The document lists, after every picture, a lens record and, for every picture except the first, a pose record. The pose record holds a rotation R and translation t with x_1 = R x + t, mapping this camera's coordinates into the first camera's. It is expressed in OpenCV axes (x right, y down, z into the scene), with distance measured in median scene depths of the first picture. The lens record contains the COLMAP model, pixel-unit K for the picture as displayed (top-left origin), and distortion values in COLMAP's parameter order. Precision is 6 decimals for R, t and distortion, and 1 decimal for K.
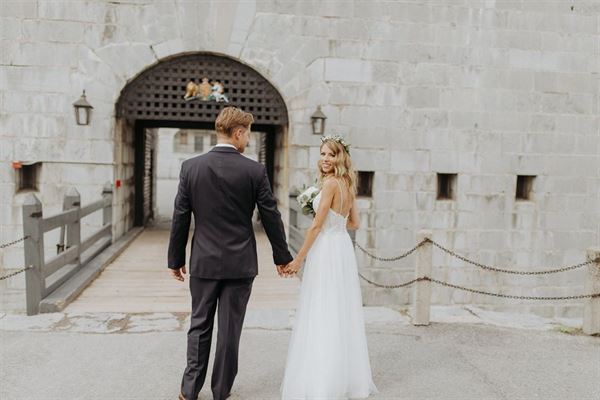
lens RADIAL K [[531.9, 0, 300.0], [0, 531.9, 200.0], [0, 0, 1]] dist [0.010084, -0.004428]
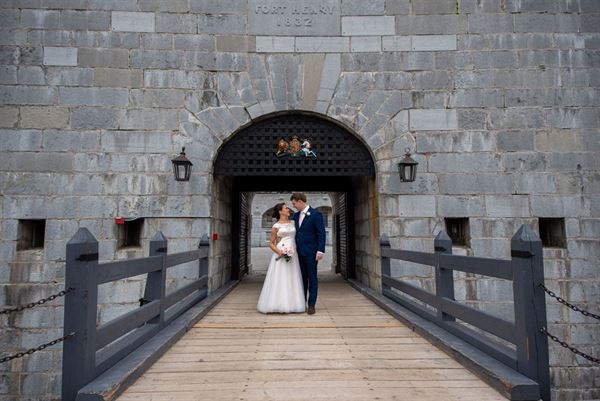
lens RADIAL K [[391.2, 0, 300.0], [0, 391.2, 200.5], [0, 0, 1]] dist [0.111367, -0.001709]
pose [[0.990232, -0.043475, -0.132482, -0.069256], [0.023757, 0.988861, -0.146933, 0.015439], [0.137394, 0.142350, 0.980234, 0.249402]]
